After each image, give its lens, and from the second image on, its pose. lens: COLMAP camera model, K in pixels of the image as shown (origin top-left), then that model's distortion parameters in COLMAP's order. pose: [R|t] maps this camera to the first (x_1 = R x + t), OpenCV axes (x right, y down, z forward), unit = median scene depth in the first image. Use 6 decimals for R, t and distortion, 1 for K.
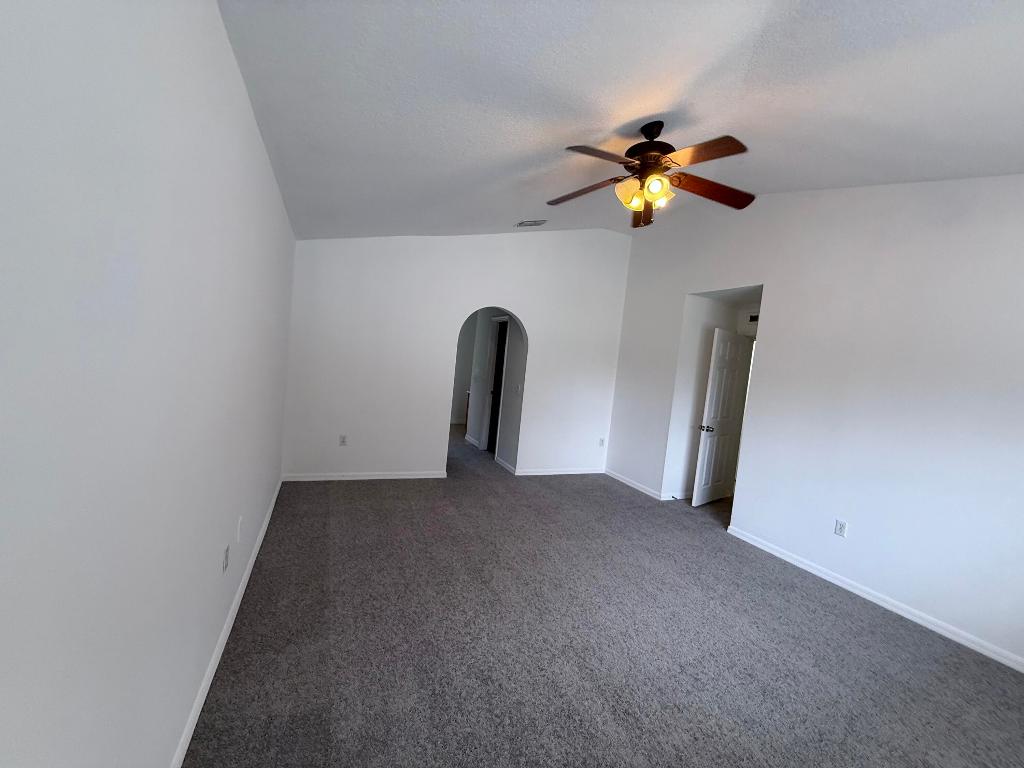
lens RADIAL K [[409.1, 0, 513.5], [0, 409.1, 384.2], [0, 0, 1]] dist [-0.000709, -0.000707]
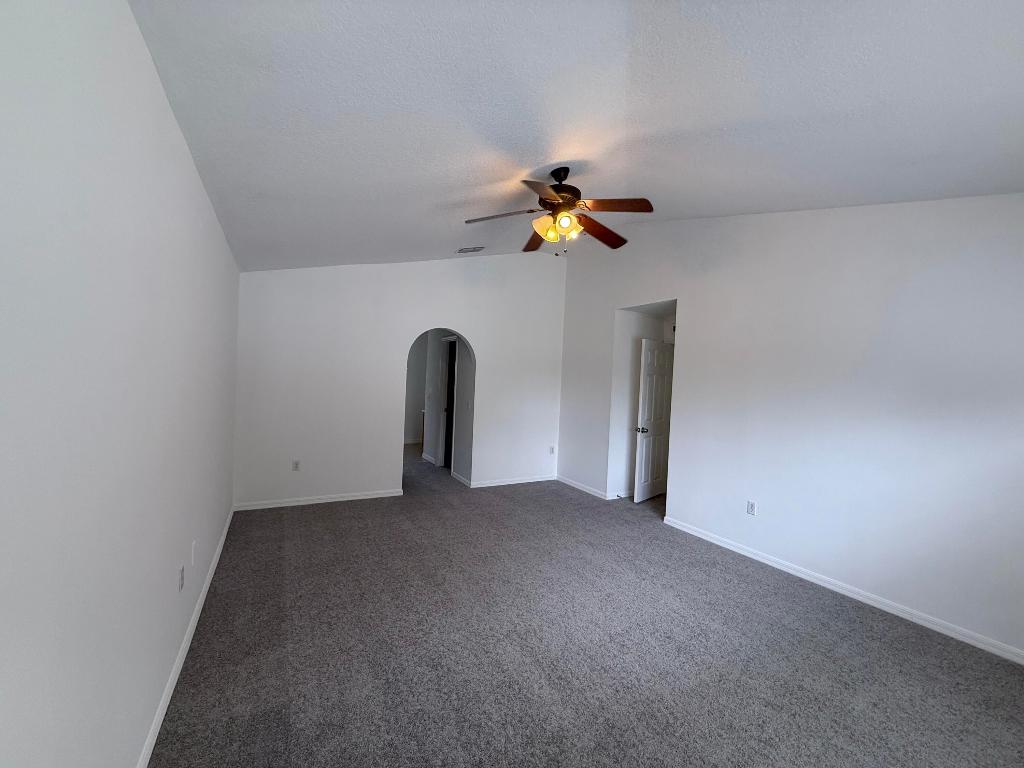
lens RADIAL K [[409.1, 0, 513.5], [0, 409.1, 384.2], [0, 0, 1]] dist [-0.000709, -0.000707]
pose [[0.993887, -0.056152, 0.095059, 0.060281], [0.059951, 0.997493, -0.037588, 0.011753], [-0.092710, 0.043057, 0.994762, -0.118210]]
